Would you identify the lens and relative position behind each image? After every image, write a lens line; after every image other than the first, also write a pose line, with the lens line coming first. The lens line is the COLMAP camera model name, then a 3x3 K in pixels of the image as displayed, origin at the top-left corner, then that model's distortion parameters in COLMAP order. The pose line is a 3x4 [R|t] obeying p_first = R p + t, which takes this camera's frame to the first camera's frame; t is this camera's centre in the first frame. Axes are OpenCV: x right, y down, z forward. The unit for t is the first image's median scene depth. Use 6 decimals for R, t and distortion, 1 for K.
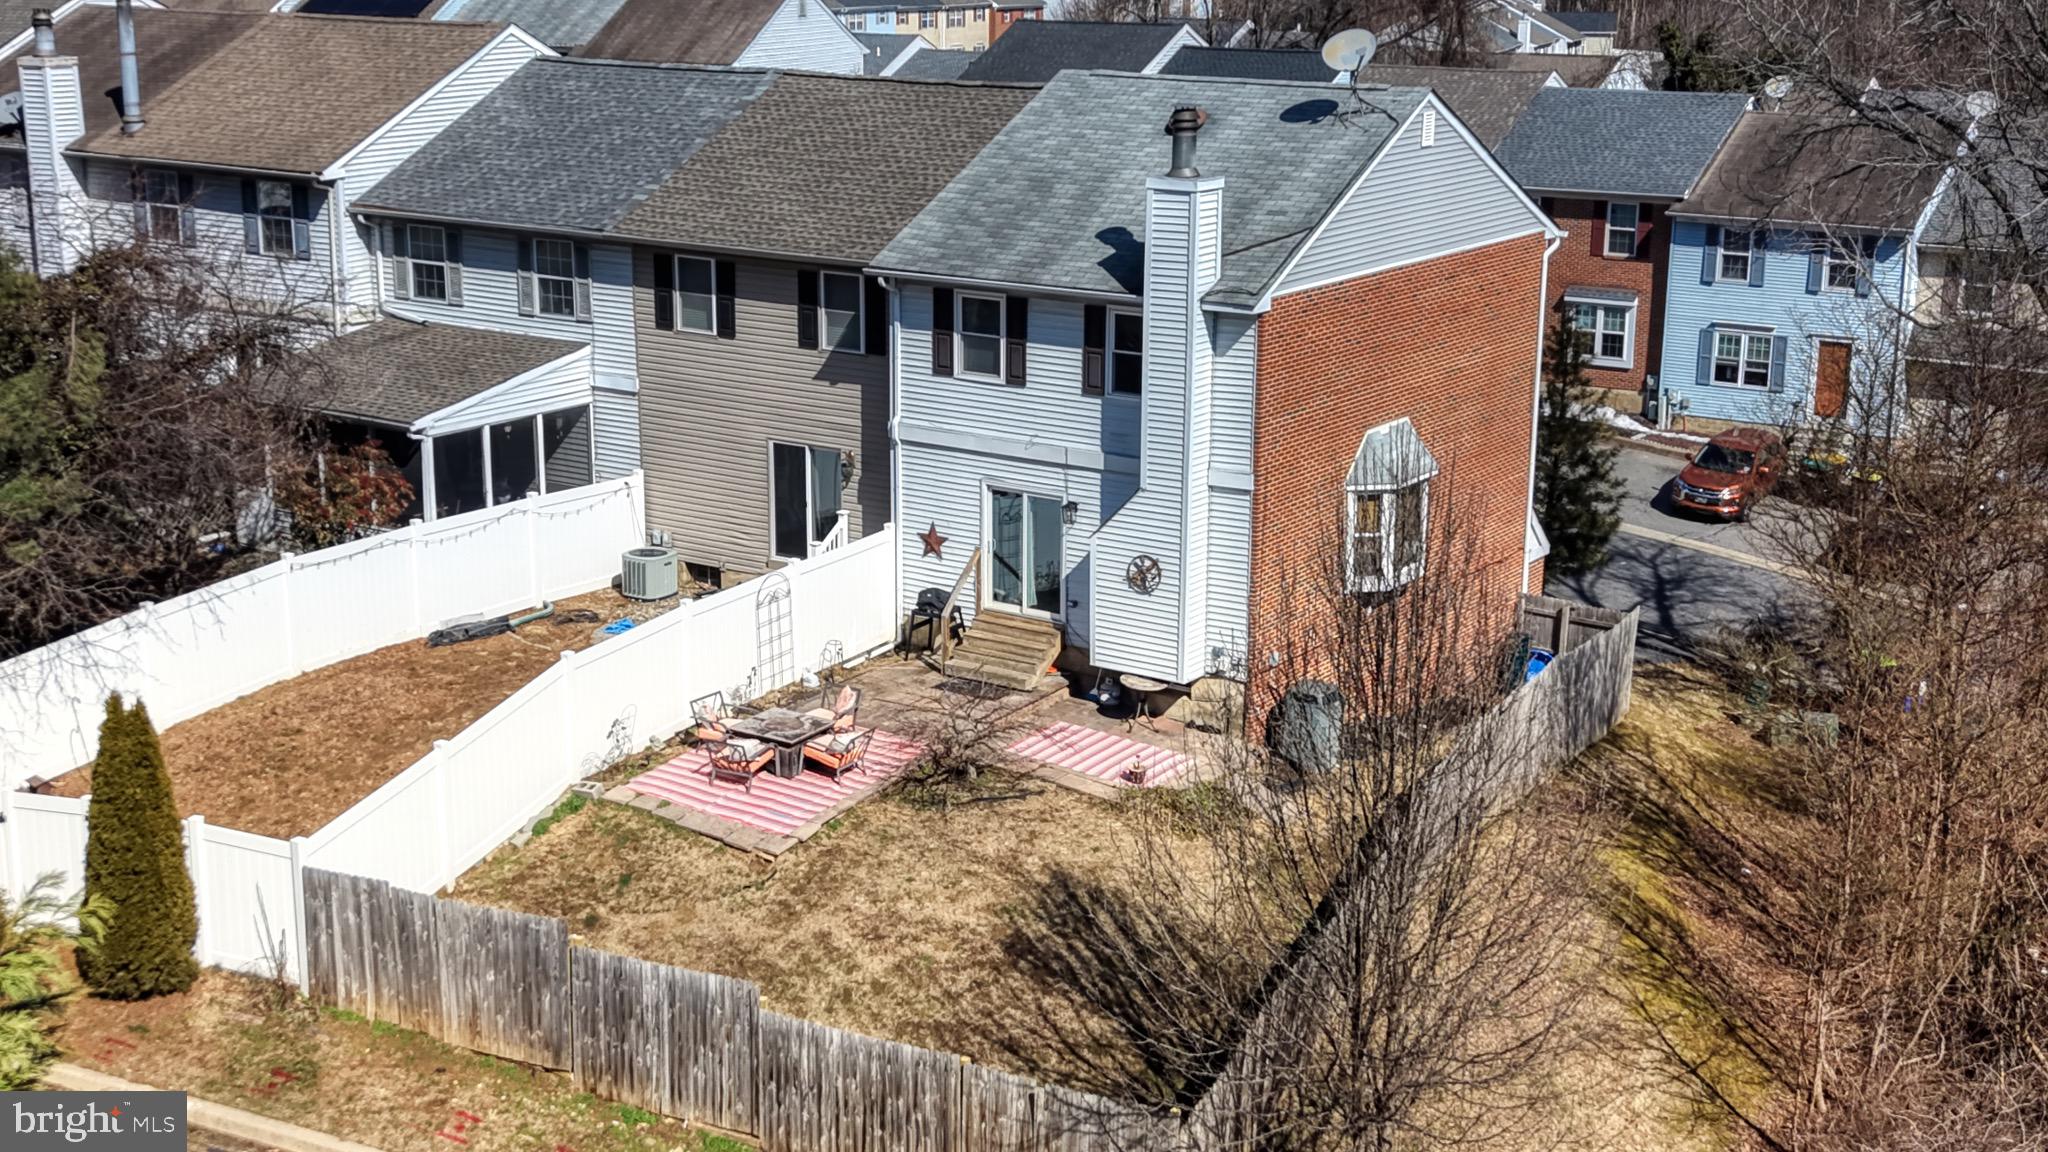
lens RADIAL K [[2444.2, 0, 1024.0], [0, 2444.2, 576.0], [0, 0, 1]] dist [0.071372, 0.017517]
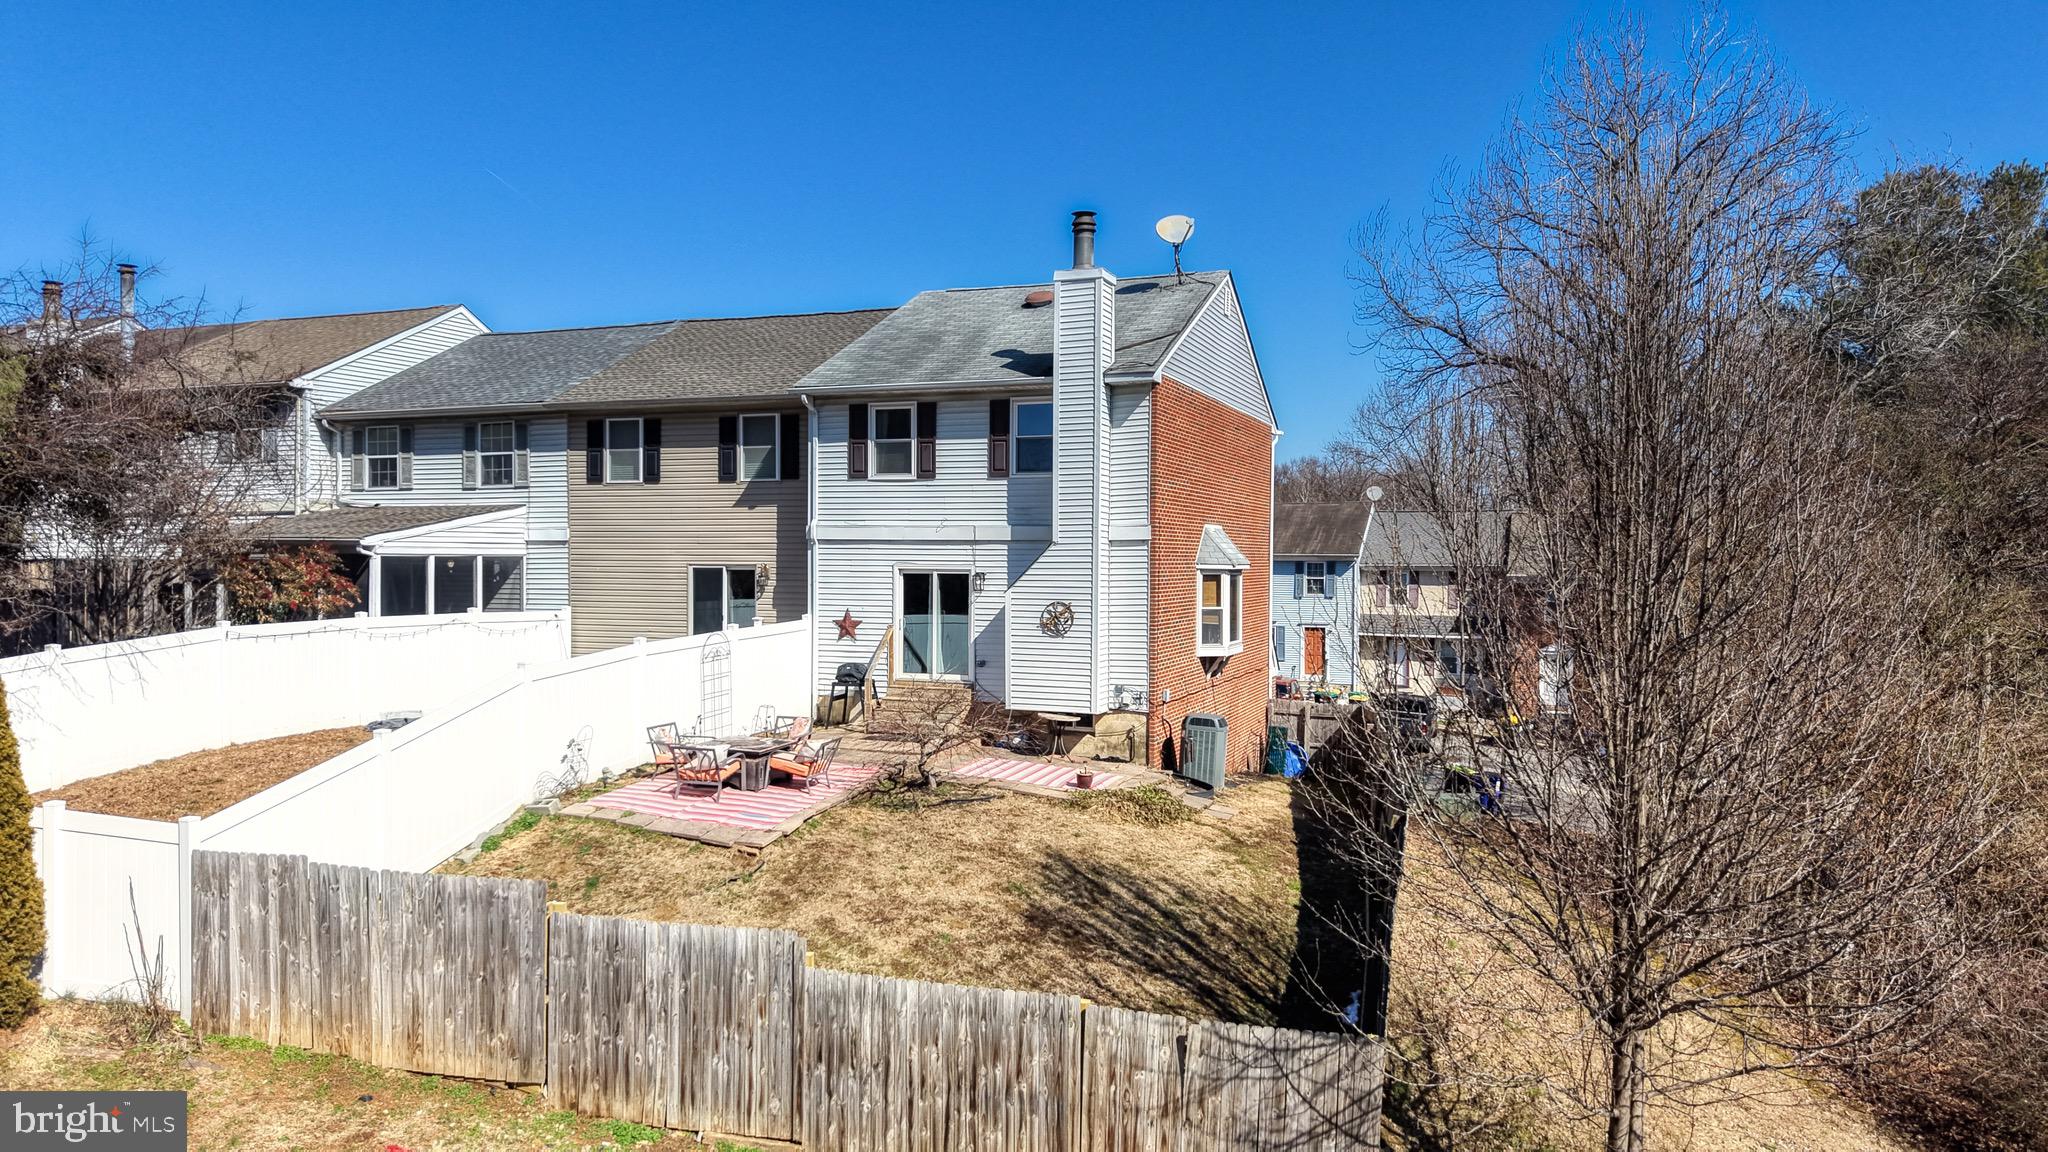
lens RADIAL K [[1322.7, 0, 1023.7], [0, 1322.7, 582.8], [0, 0, 1]] dist [0.002274, -0.004638]
pose [[0.975156, -0.004573, 0.221470, -0.107316], [0.054768, 0.973725, -0.221043, 0.124041], [-0.214640, 0.227681, 0.949785, 0.443824]]
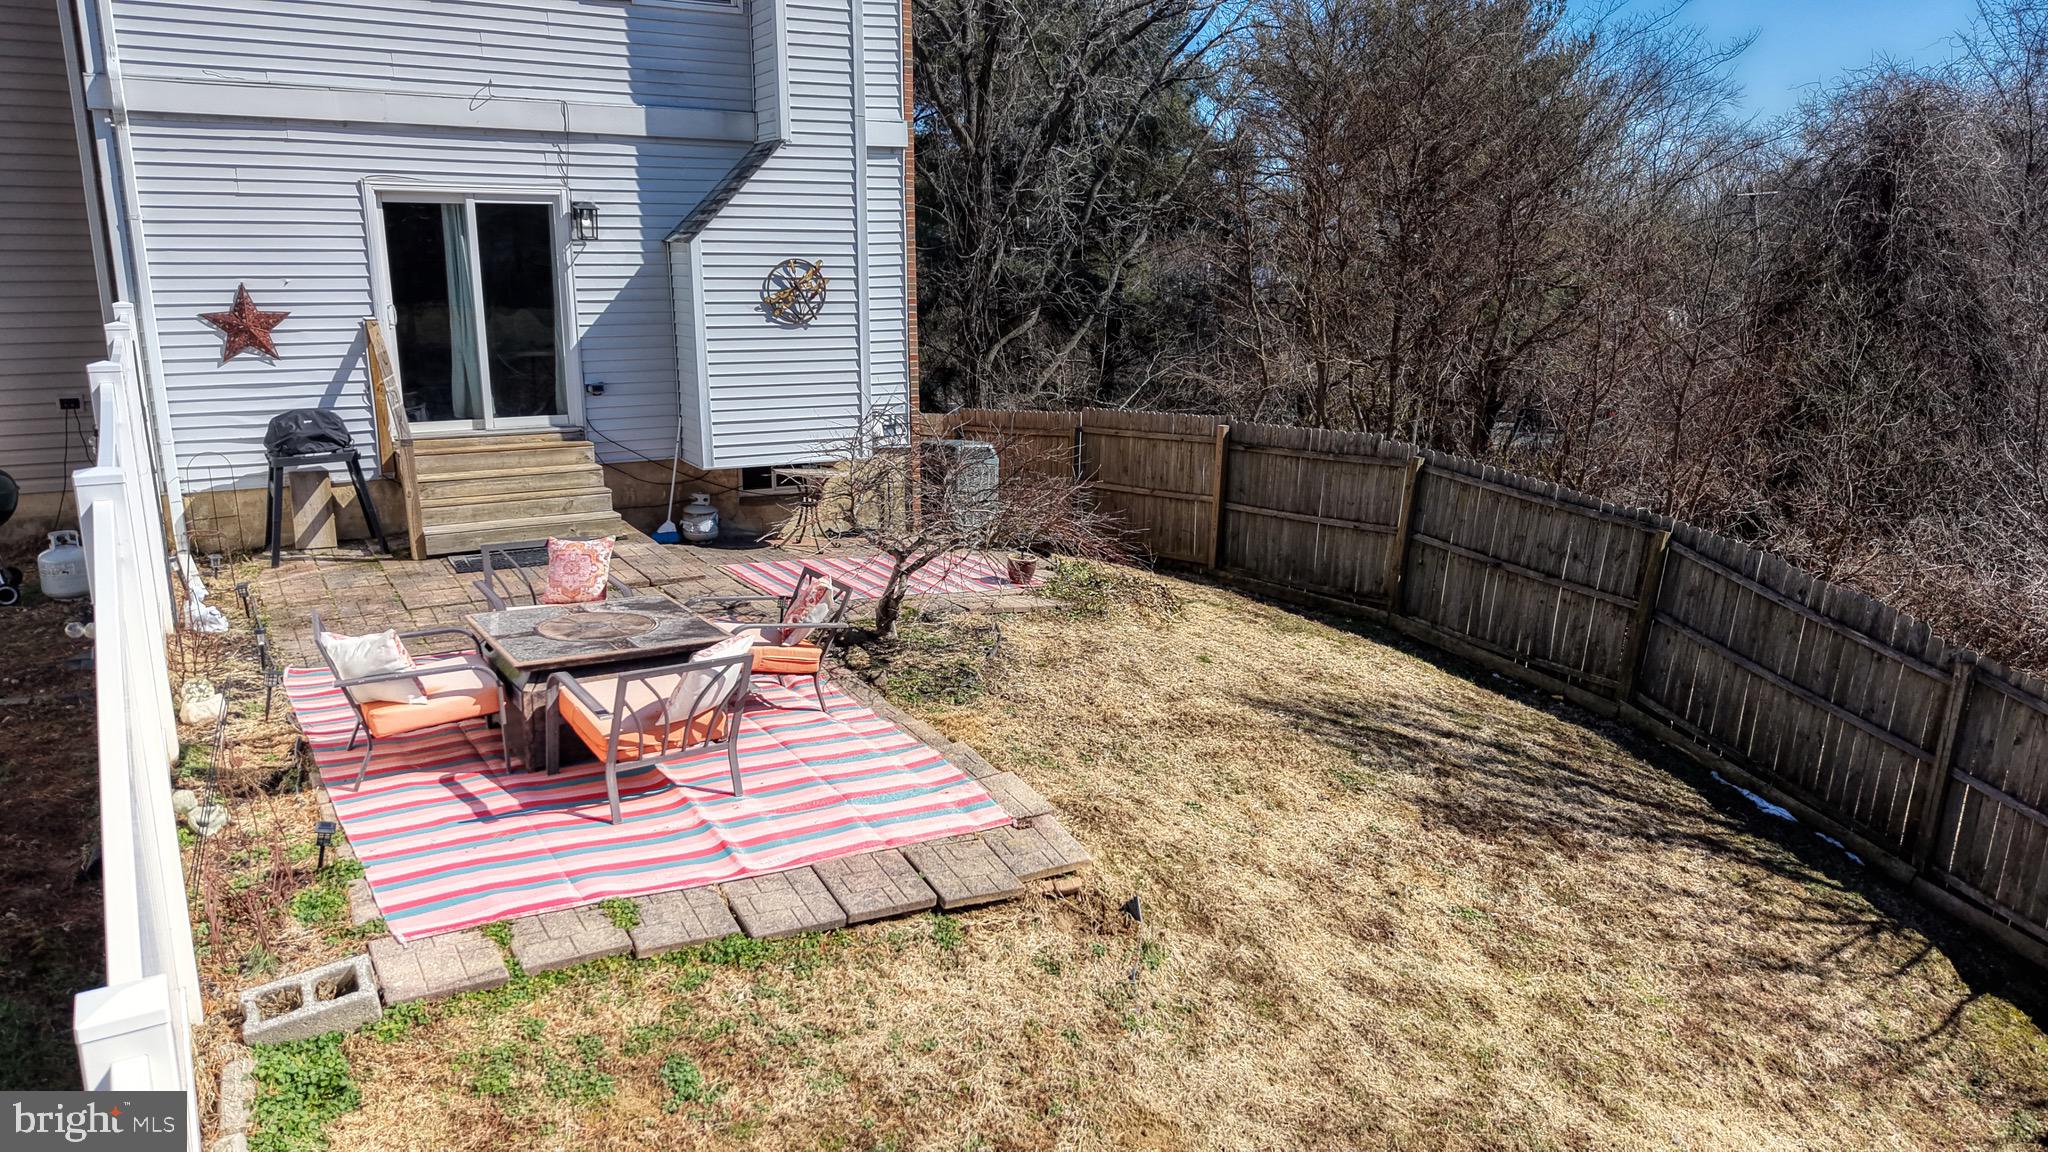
lens RADIAL K [[1328.1, 0, 1016.1], [0, 1328.1, 622.2], [0, 0, 1]] dist [-0.005902, -0.002802]
pose [[0.441067, -0.233191, 0.866650, -0.248542], [0.219537, 0.964351, 0.147750, 0.044483], [-0.870209, 0.125094, 0.476537, 0.850861]]
